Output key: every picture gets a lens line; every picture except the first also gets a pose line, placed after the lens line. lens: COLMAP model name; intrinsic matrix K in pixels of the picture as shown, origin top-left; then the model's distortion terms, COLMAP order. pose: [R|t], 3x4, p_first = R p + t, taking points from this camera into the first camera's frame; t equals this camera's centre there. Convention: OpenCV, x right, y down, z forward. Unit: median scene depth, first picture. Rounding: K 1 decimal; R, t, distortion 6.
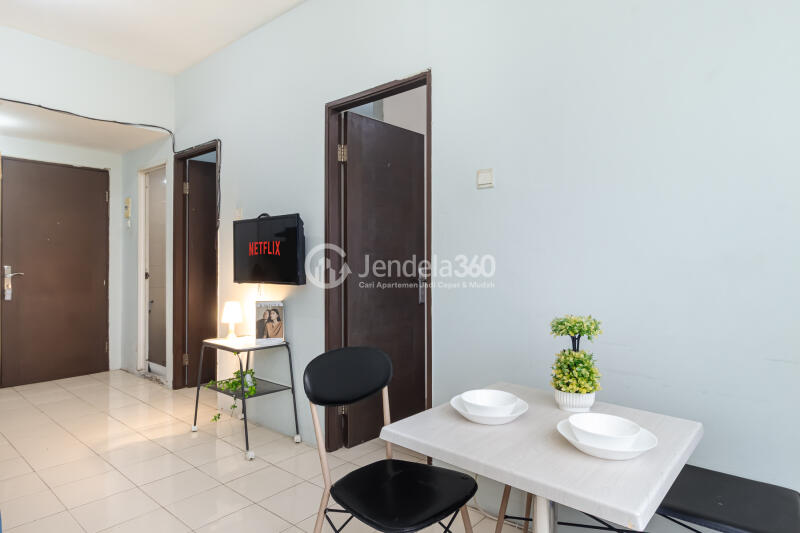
lens RADIAL K [[476.0, 0, 400.0], [0, 476.0, 265.9], [0, 0, 1]] dist [-0.003191, -0.000223]
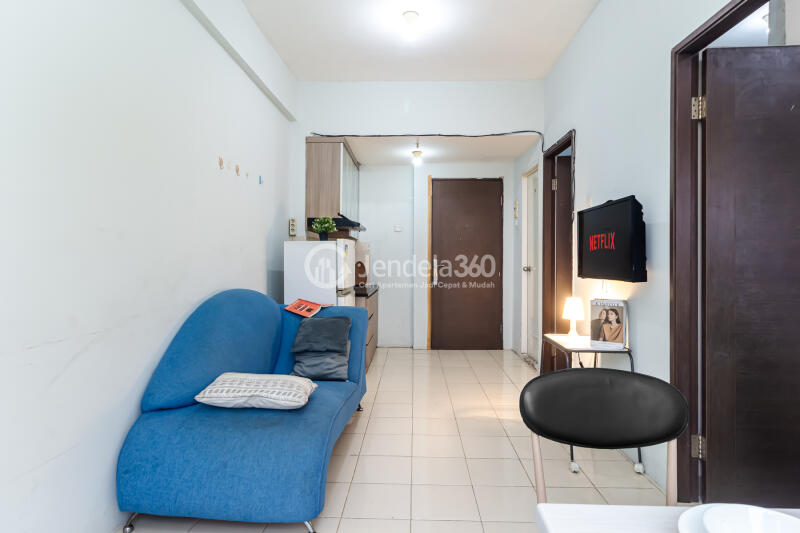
lens RADIAL K [[442.2, 0, 399.4], [0, 442.2, 262.4], [0, 0, 1]] dist [0.004561, 0.001970]
pose [[0.626797, 0.006634, -0.779154, 0.120640], [-0.006378, 0.999974, 0.003383, 0.005419], [0.779157, 0.002849, 0.626823, 0.188450]]
